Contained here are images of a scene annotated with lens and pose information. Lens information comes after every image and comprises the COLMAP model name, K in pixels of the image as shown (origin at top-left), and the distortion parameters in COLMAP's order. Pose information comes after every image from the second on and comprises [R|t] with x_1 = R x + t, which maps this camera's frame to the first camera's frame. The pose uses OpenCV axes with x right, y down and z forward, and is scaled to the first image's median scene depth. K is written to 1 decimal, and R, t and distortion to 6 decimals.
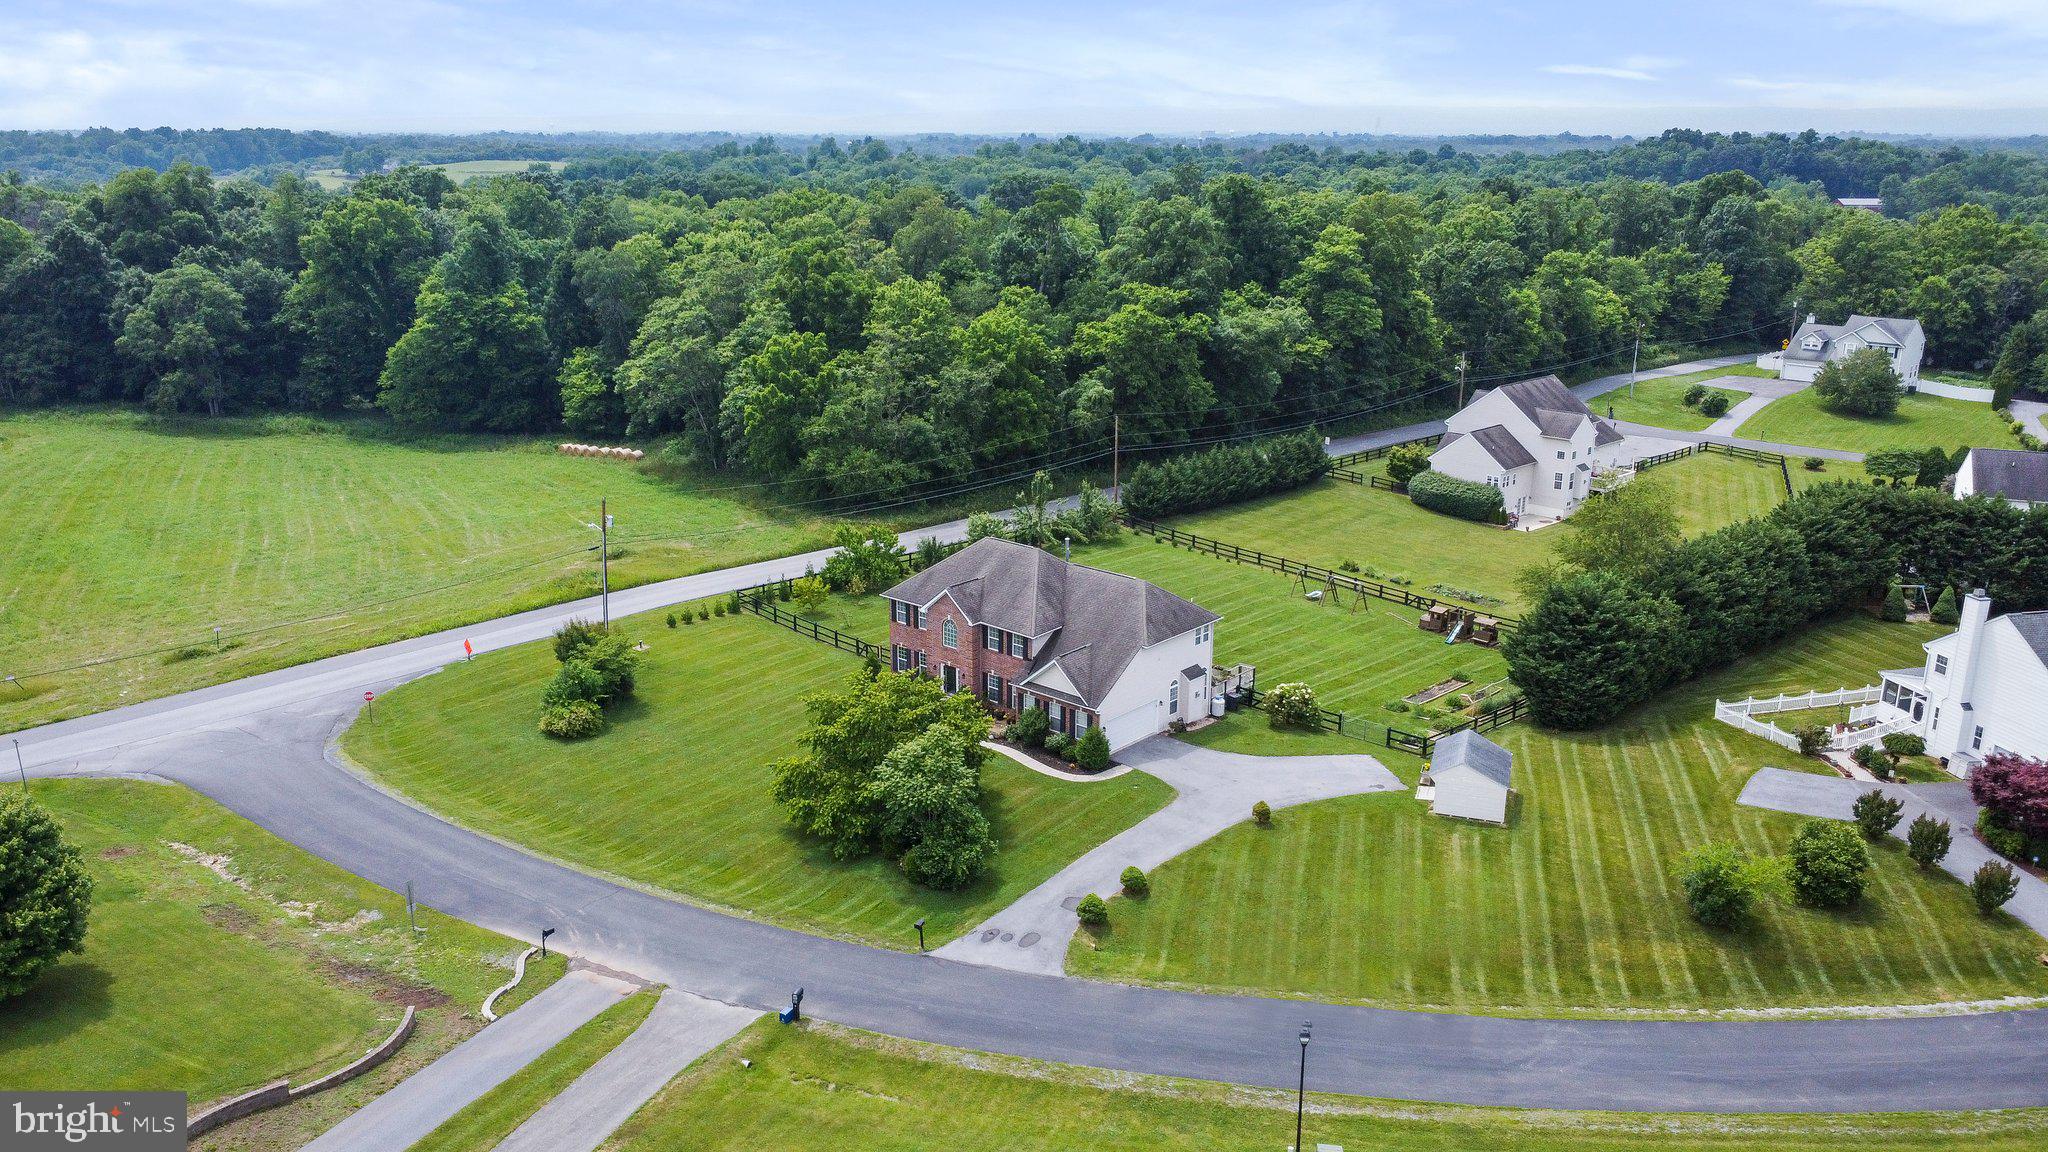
lens RADIAL K [[1572.7, 0, 1023.1], [0, 1572.7, 417.8], [0, 0, 1]] dist [0.005373, 0.001482]
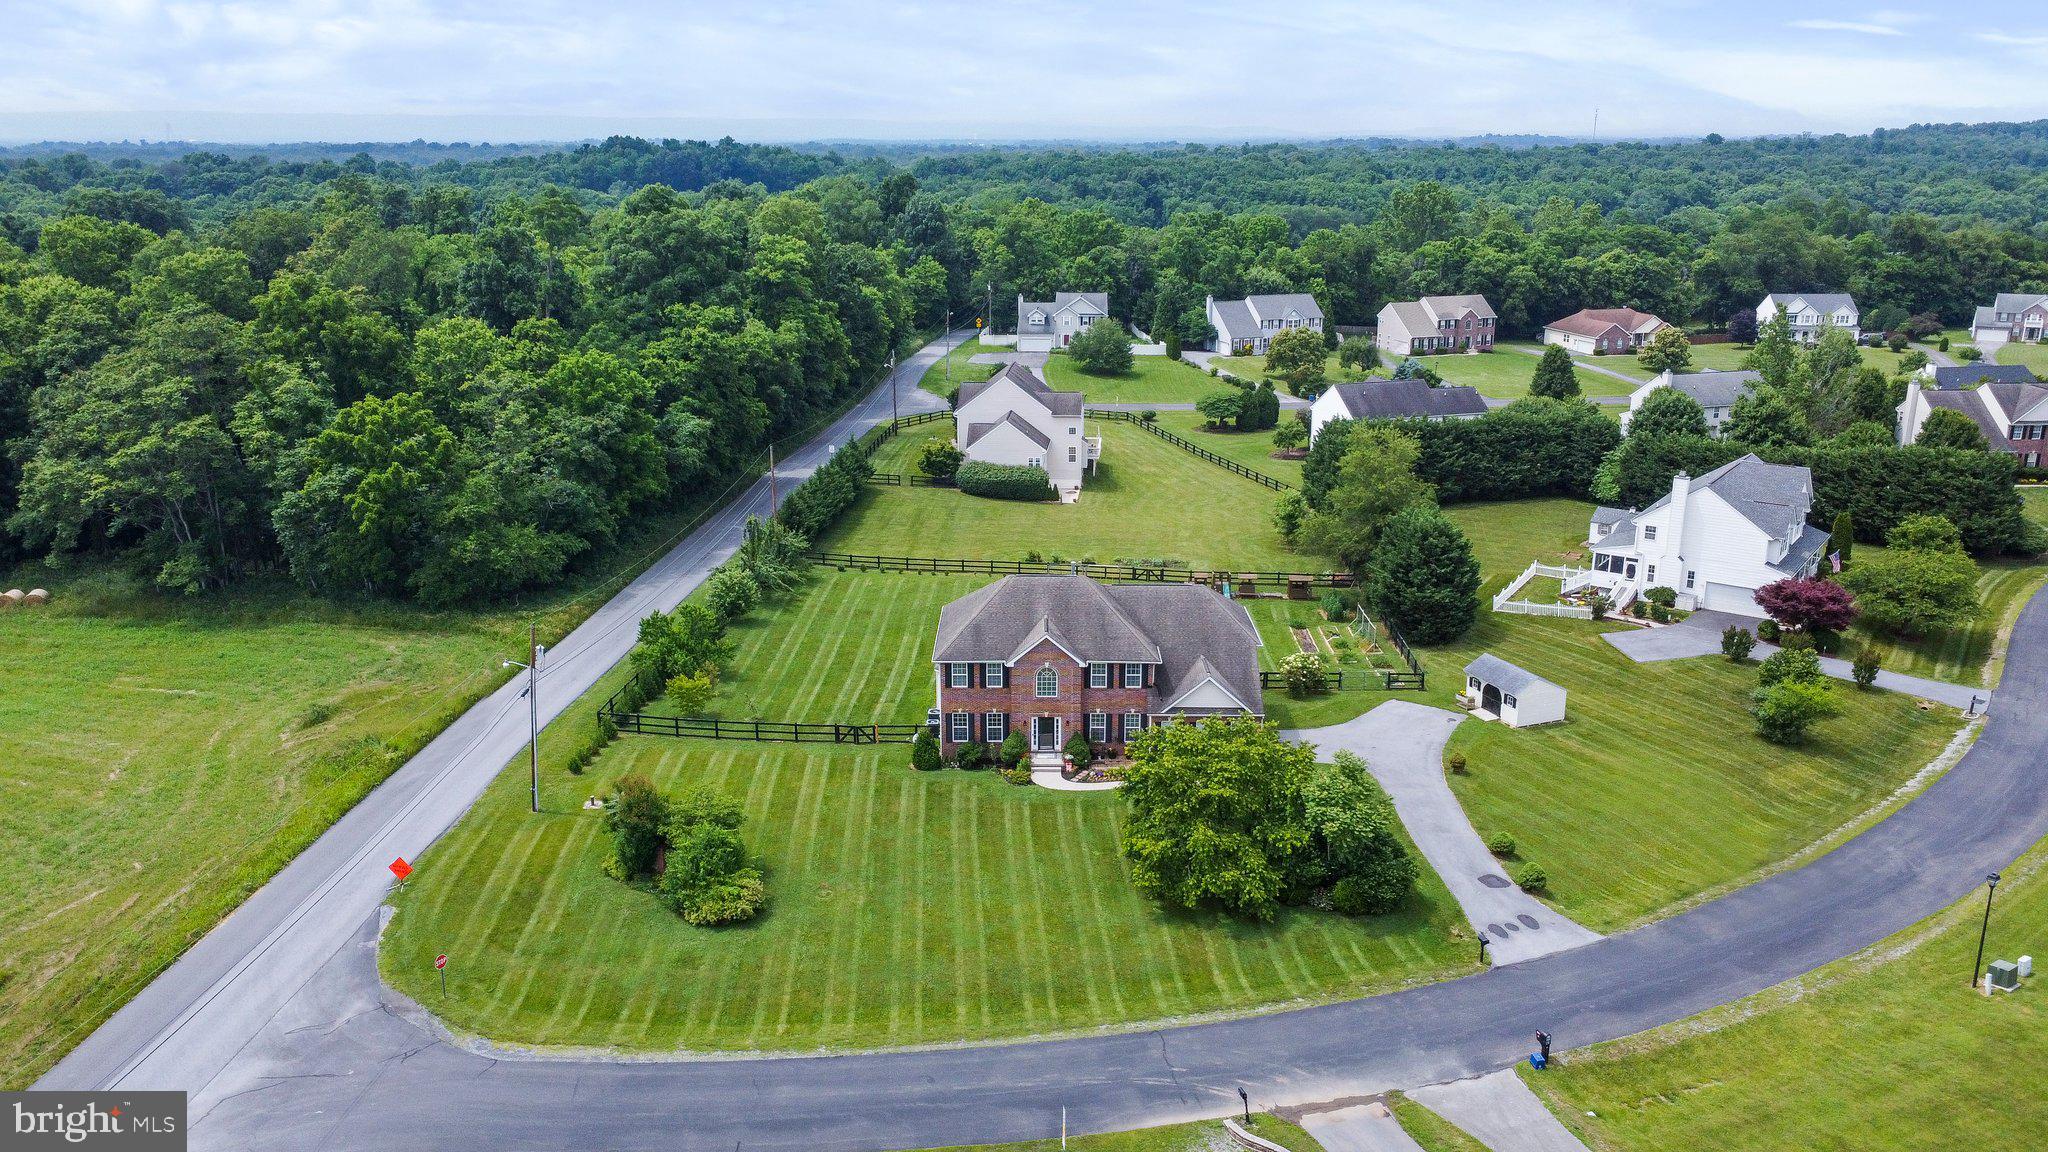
lens RADIAL K [[1560.1, 0, 1027.6], [0, 1560.1, 450.3], [0, 0, 1]] dist [0.004479, 0.000774]
pose [[0.759752, -0.132047, 0.636664, -0.400437], [0.121661, 0.990738, 0.060301, -0.034562], [-0.638730, 0.031644, 0.768780, 0.196041]]
